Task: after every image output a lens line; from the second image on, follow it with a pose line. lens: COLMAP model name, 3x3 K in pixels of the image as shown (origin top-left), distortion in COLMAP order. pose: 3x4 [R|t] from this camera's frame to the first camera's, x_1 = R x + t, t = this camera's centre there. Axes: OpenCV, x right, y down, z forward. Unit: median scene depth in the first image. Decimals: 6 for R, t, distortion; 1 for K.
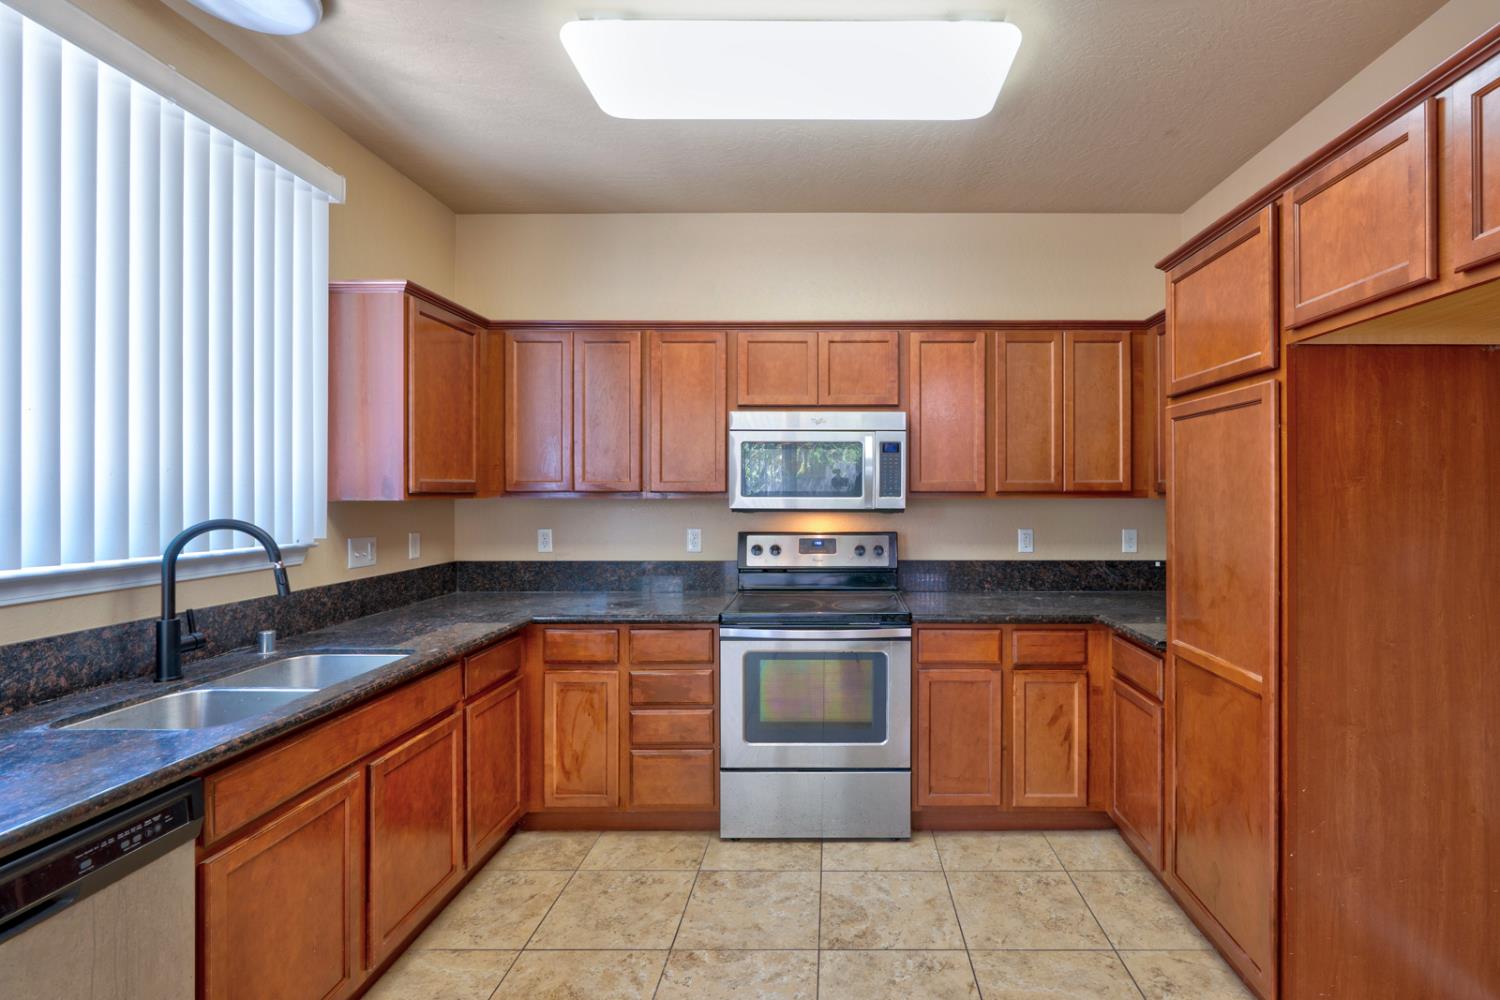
lens RADIAL K [[710.2, 0, 836.1], [0, 710.2, 490.5], [0, 0, 1]] dist [-0.011570, 0.004331]
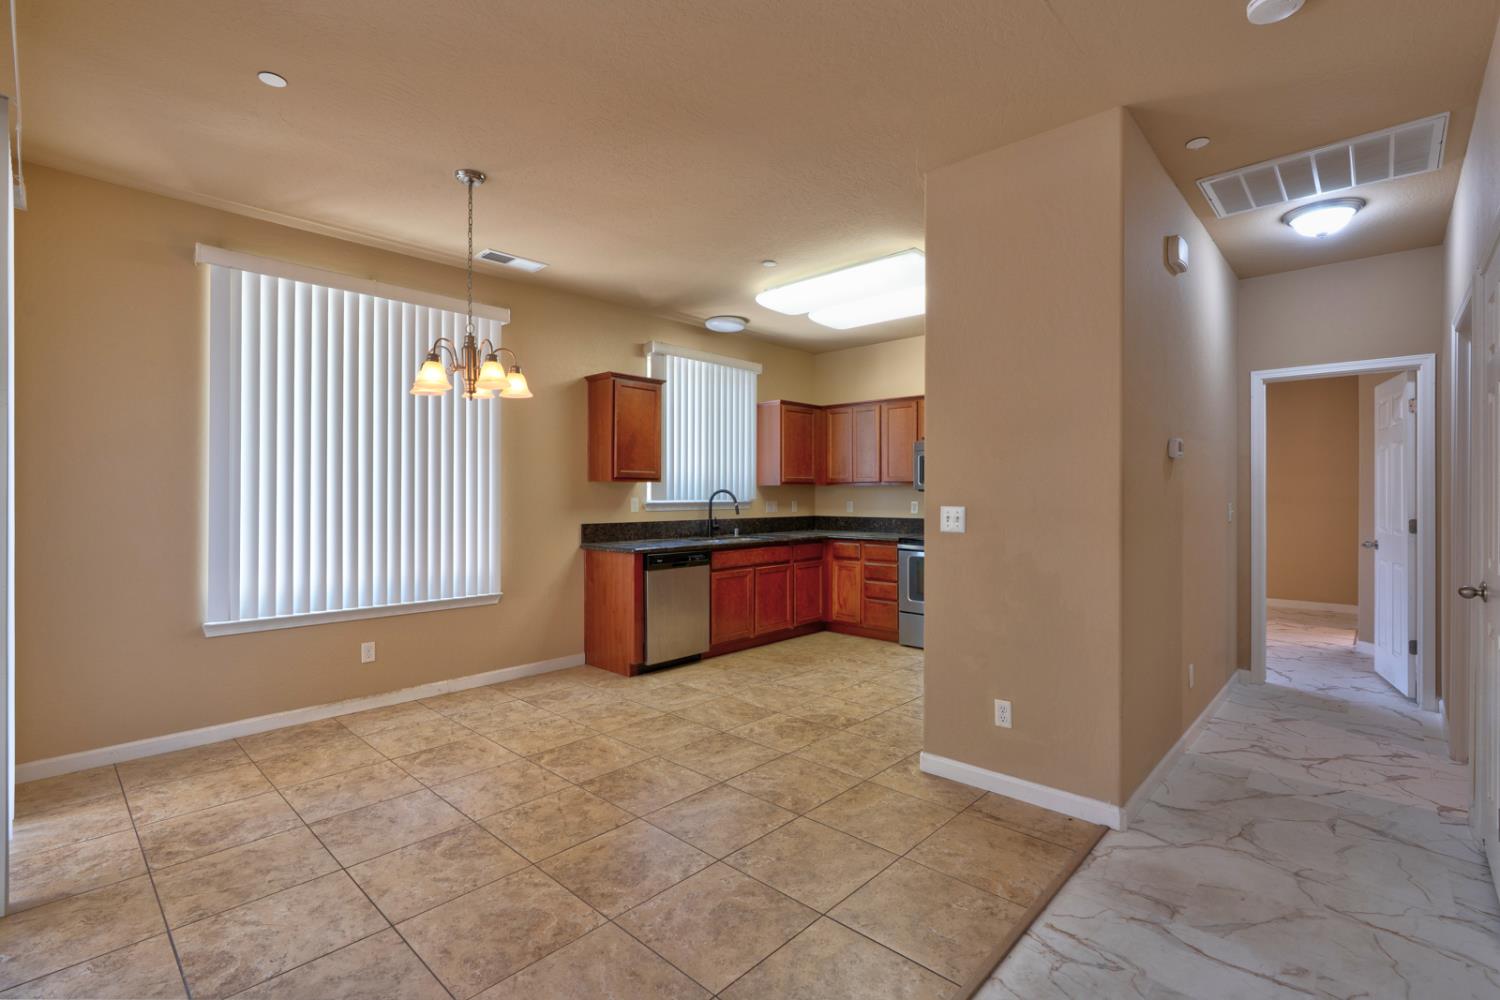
lens RADIAL K [[678.0, 0, 753.5], [0, 678.0, 501.9], [0, 0, 1]] dist [-0.012302, 0.004824]
pose [[0.729567, 0.007092, -0.683873, 1.006166], [-0.000085, 0.999947, 0.010279, 0.049498], [0.683909, -0.007441, 0.729529, -0.864644]]
